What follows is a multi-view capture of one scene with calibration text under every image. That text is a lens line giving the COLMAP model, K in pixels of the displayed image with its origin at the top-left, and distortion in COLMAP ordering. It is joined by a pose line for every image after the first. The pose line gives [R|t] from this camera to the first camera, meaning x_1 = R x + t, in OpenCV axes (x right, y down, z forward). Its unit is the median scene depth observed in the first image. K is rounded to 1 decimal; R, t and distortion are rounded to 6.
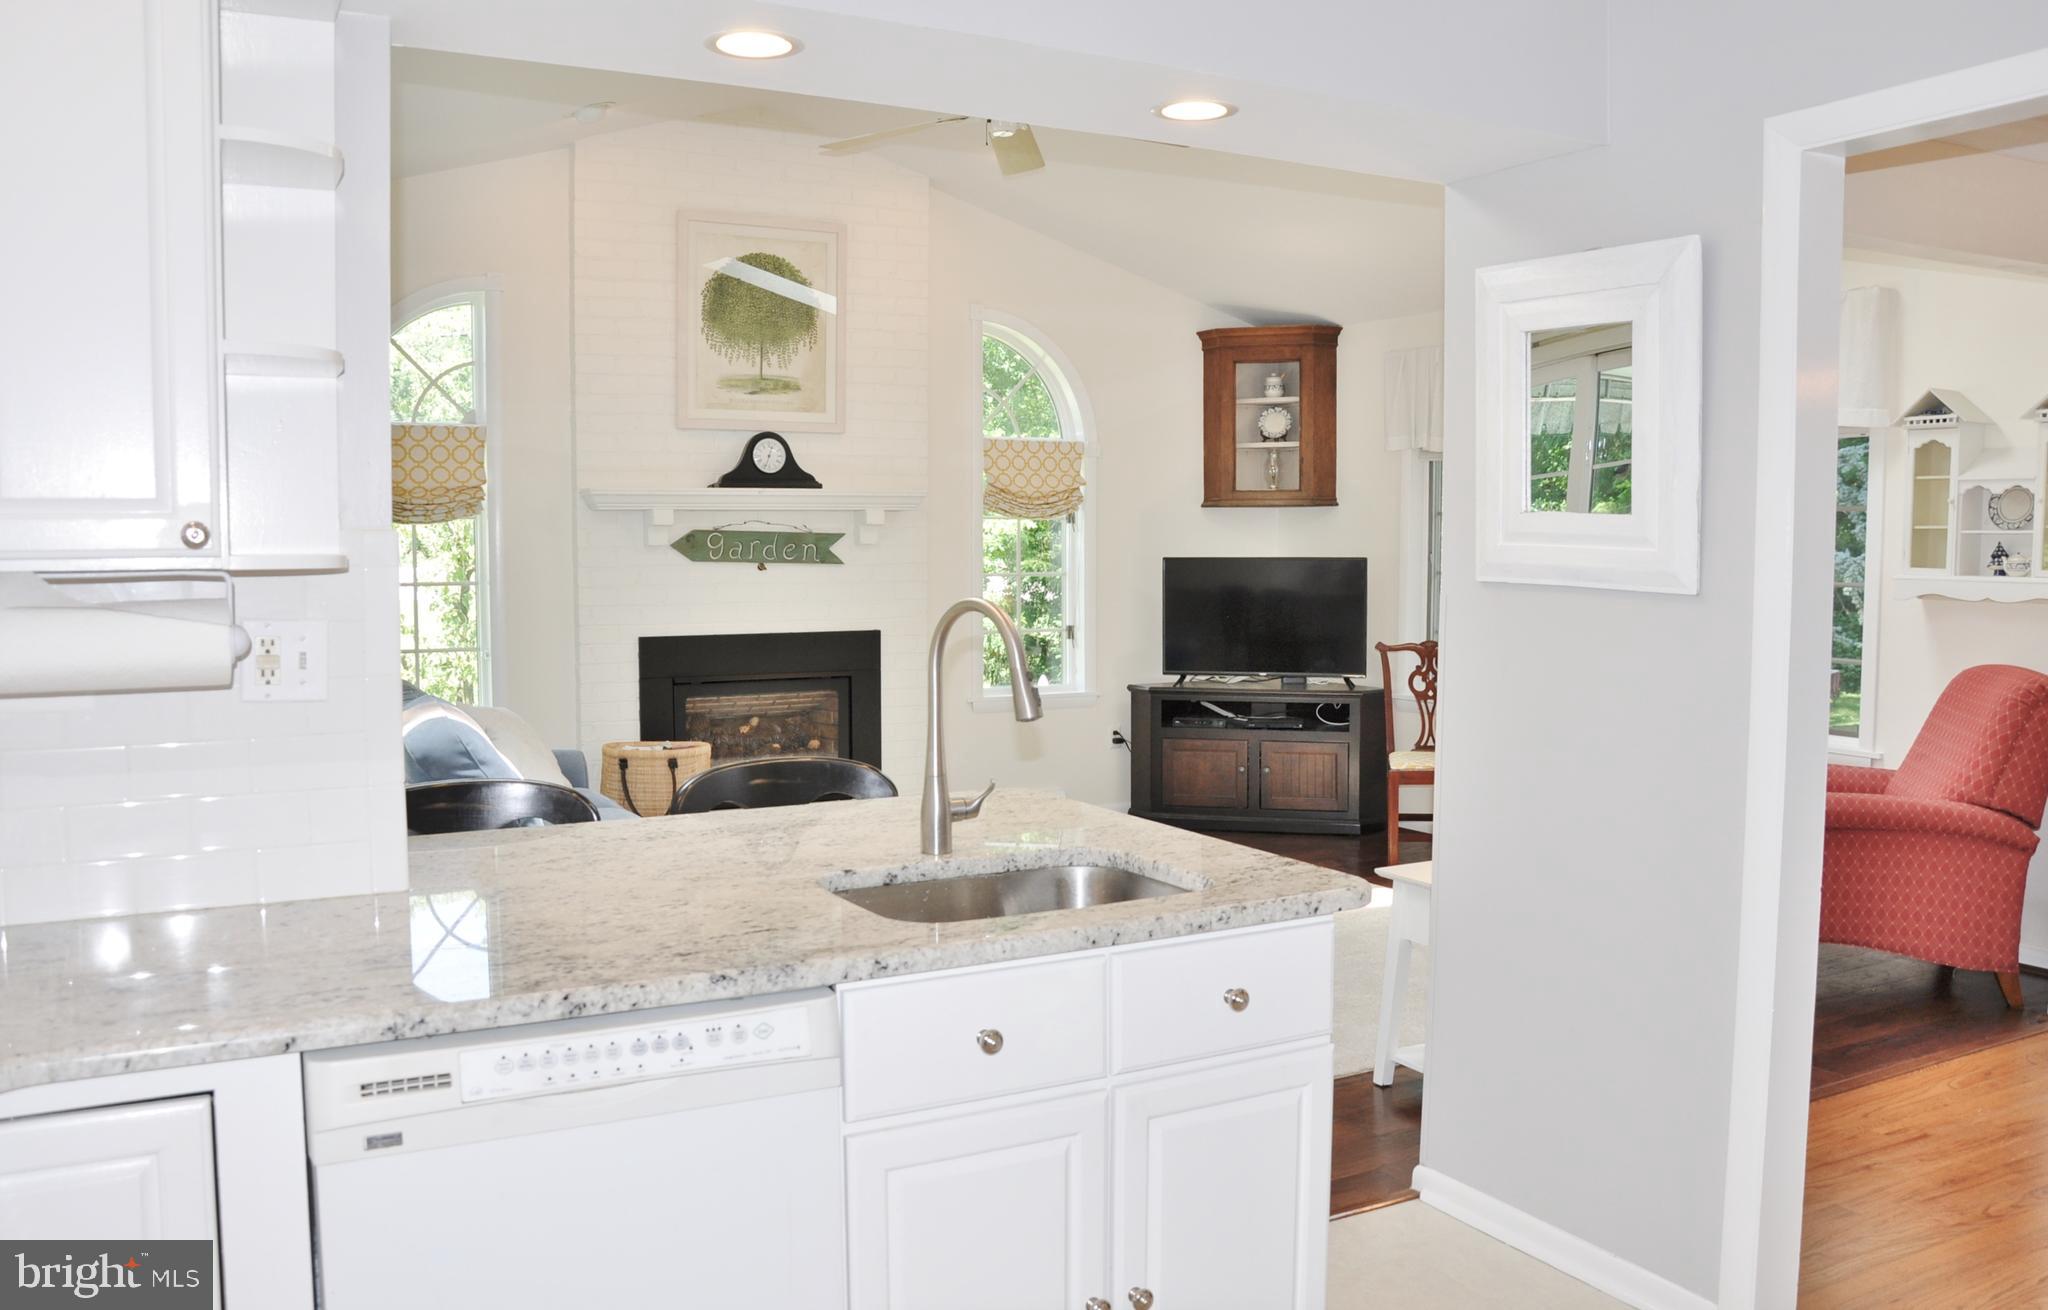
lens RADIAL K [[1667.3, 0, 1025.4], [0, 1667.3, 648.4], [0, 0, 1]] dist [-0.086640, 0.002679]
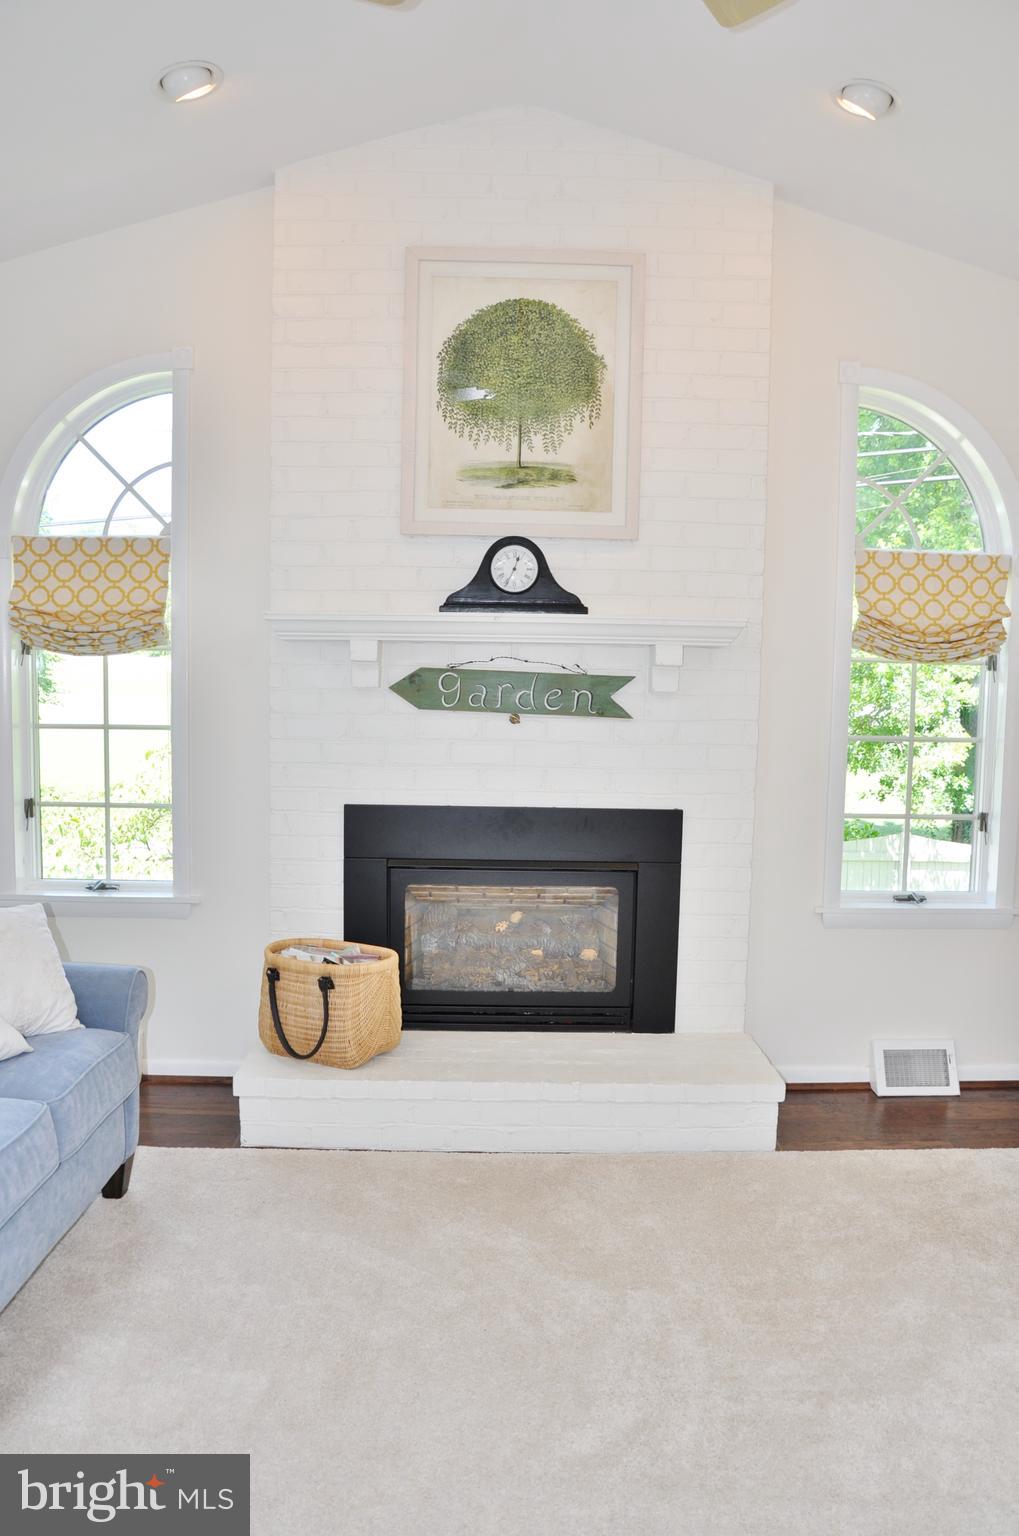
lens RADIAL K [[1184.0, 0, 507.2], [0, 1184.0, 783.3], [0, 0, 1]] dist [-0.111083, 0.003102]
pose [[0.883789, 0.060424, -0.463967, 0.088947], [-0.049639, 0.998138, 0.035436, -0.039036], [0.465245, -0.008287, 0.885143, 0.528329]]
